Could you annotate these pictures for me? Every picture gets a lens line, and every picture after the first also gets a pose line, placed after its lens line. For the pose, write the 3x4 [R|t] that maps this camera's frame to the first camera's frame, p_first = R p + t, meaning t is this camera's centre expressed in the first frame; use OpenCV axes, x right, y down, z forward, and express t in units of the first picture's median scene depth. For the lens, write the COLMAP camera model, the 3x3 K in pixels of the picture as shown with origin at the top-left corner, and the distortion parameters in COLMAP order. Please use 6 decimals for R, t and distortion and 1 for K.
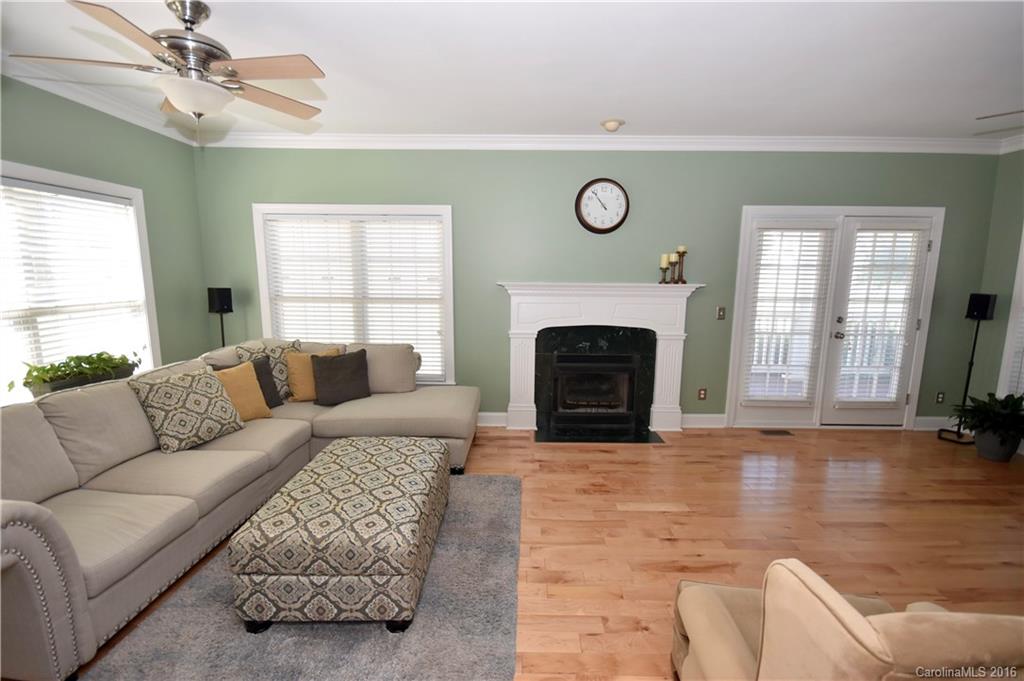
lens RADIAL K [[451.4, 0, 515.7], [0, 451.4, 343.5], [0, 0, 1]] dist [0.001468, 0.000196]
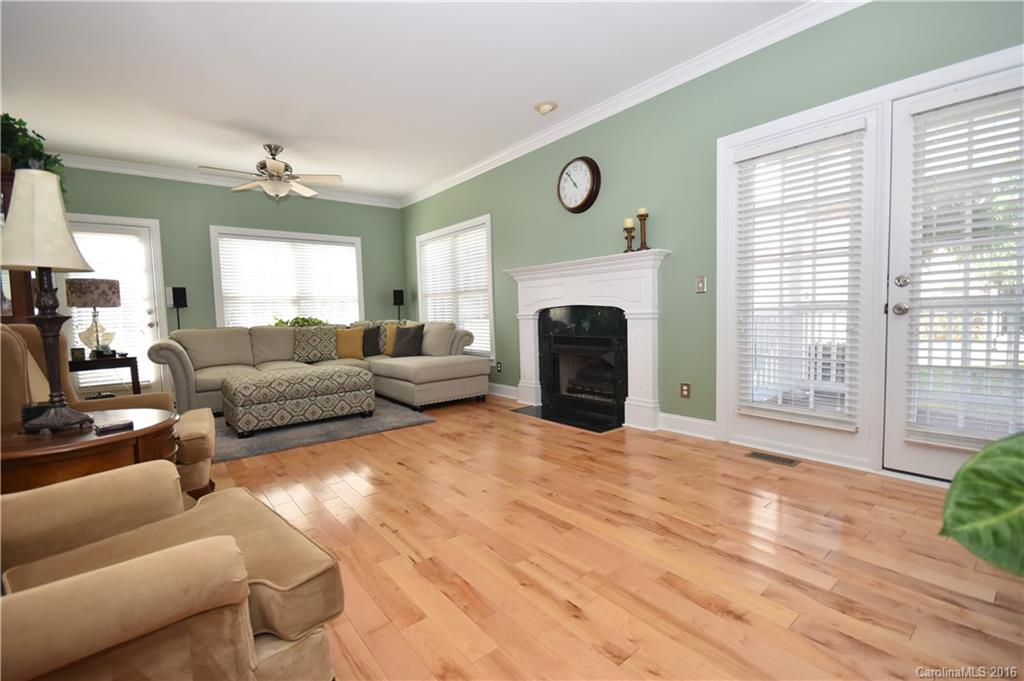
lens RADIAL K [[451.4, 0, 515.7], [0, 451.4, 343.5], [0, 0, 1]] dist [0.001468, 0.000196]
pose [[0.635489, 0.029023, -0.771565, 0.852386], [-0.085431, 0.995801, -0.032906, 0.085015], [0.767369, 0.086827, 0.635299, 0.282522]]
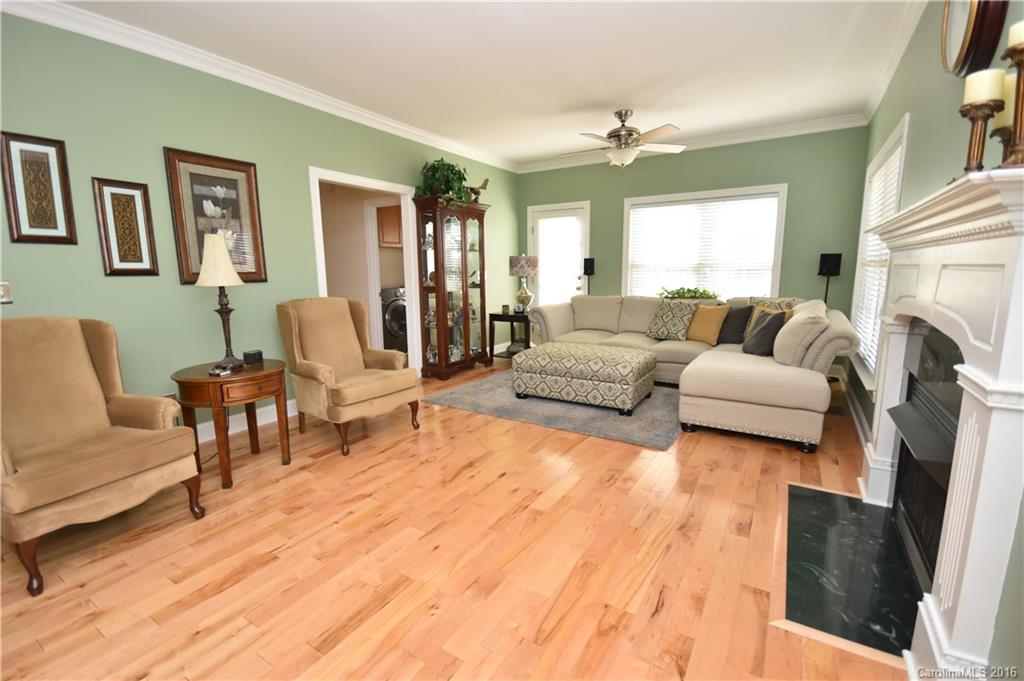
lens RADIAL K [[454.8, 0, 510.9], [0, 454.8, 337.3], [0, 0, 1]] dist [0.024754, -0.019128]
pose [[-0.519479, 0.121301, -0.845829, 0.717871], [-0.127399, 0.967814, 0.217039, -0.063833], [0.844932, 0.220506, -0.487305, 0.881497]]
